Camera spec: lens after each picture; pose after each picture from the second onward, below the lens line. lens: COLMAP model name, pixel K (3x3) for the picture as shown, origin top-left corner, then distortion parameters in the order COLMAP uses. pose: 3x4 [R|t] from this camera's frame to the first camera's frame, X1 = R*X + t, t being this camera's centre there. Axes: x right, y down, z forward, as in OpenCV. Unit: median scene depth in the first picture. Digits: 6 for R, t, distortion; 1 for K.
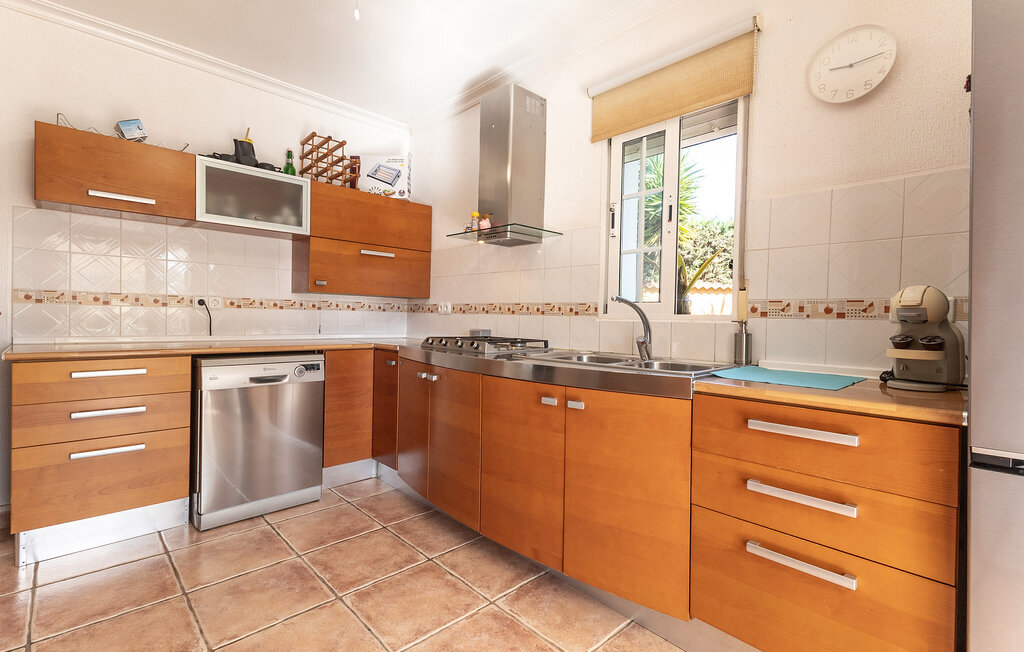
lens RADIAL K [[471.5, 0, 508.3], [0, 471.5, 311.7], [0, 0, 1]] dist [0.020851, -0.000008]
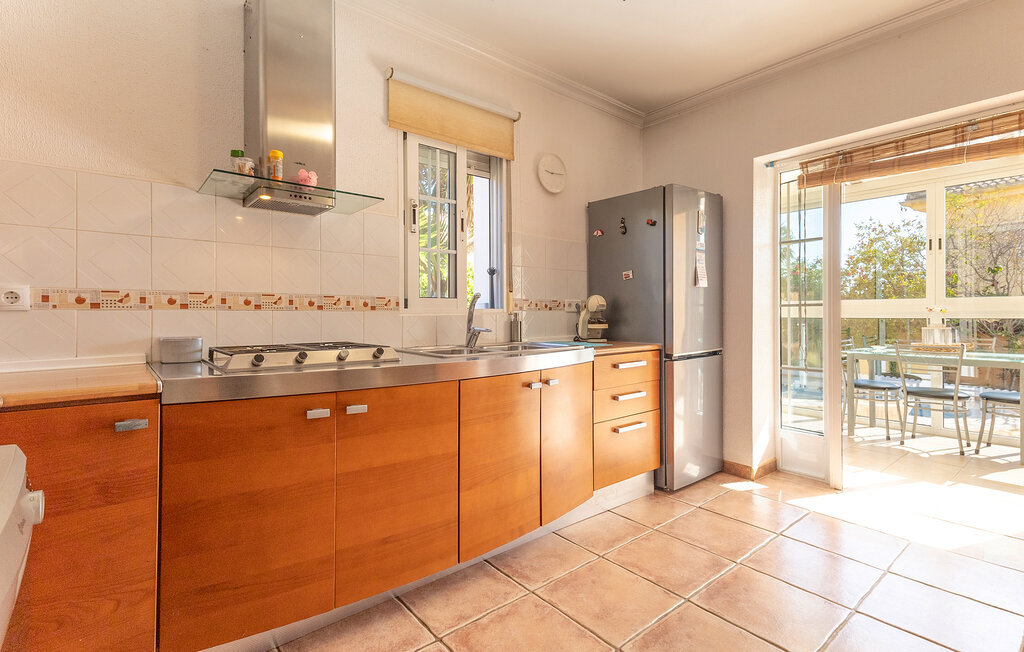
lens RADIAL K [[474.2, 0, 511.5], [0, 474.2, 303.6], [0, 0, 1]] dist [-0.000402, -0.000072]
pose [[0.061044, 0.001688, 0.998134, -0.733089], [-0.006651, 0.999977, -0.001284, -0.005556], [-0.998113, -0.006560, 0.061054, 0.682871]]
